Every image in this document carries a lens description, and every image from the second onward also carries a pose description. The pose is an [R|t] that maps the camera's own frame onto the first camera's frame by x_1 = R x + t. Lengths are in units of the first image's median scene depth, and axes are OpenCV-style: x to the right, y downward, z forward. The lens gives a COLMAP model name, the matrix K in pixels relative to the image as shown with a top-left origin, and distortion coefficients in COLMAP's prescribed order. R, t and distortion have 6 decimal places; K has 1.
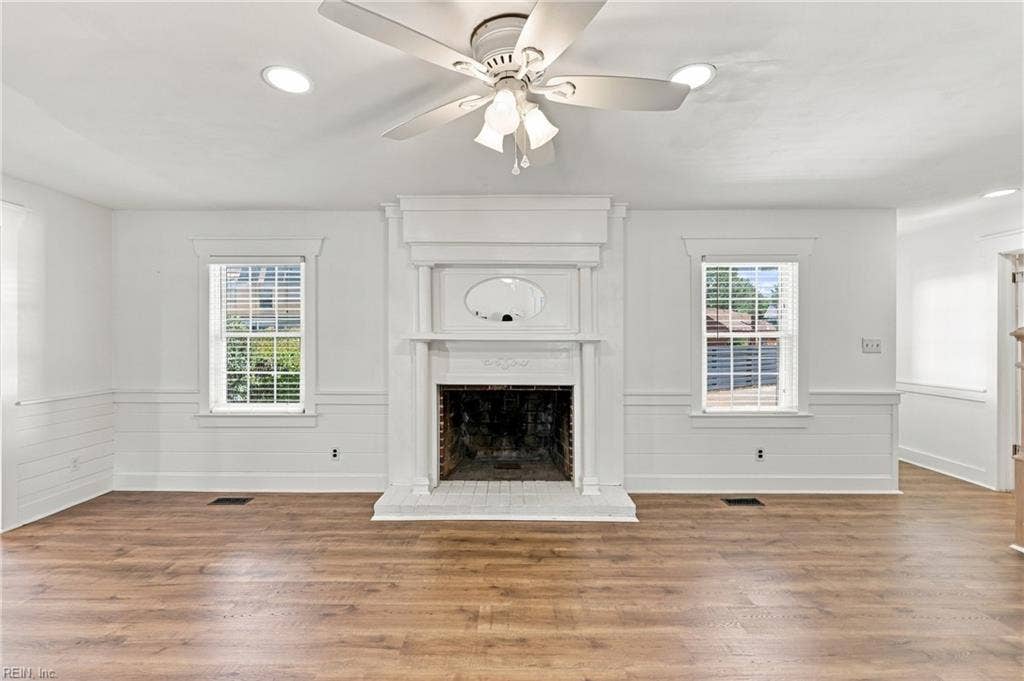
lens RADIAL K [[420.9, 0, 512.4], [0, 420.9, 339.3], [0, 0, 1]] dist [0.001724, -0.000222]
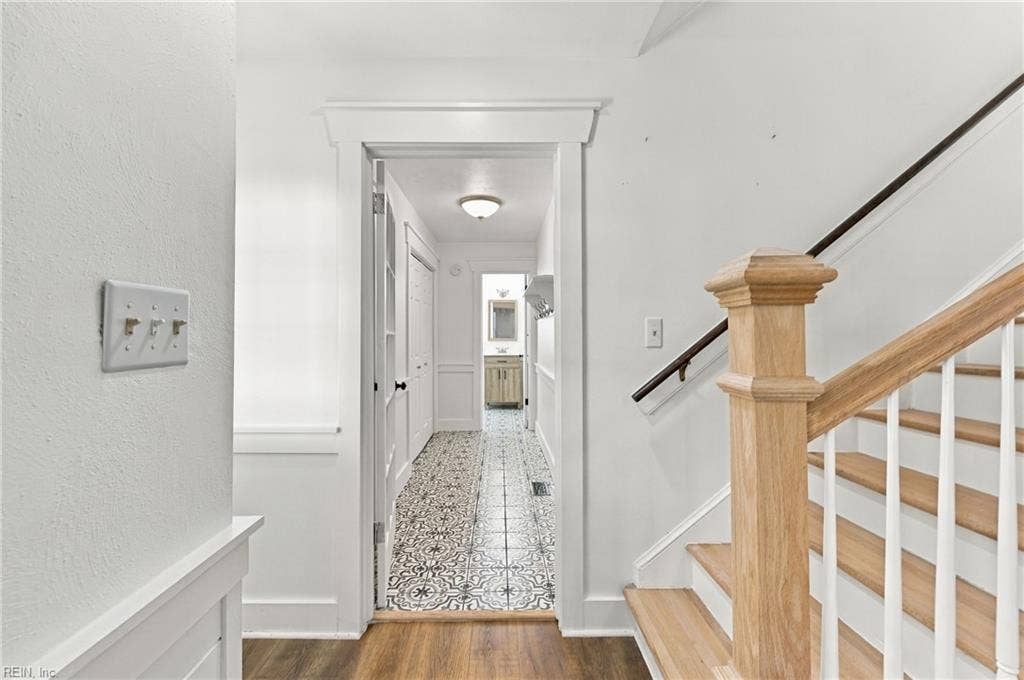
lens RADIAL K [[420.9, 0, 509.4], [0, 420.9, 336.0], [0, 0, 1]] dist [0.001724, -0.000222]
pose [[-0.026368, 0.003496, 0.999646, 0.667617], [0.002234, 0.999992, -0.003438, 0.019197], [-0.999650, 0.002143, -0.026376, 0.850470]]
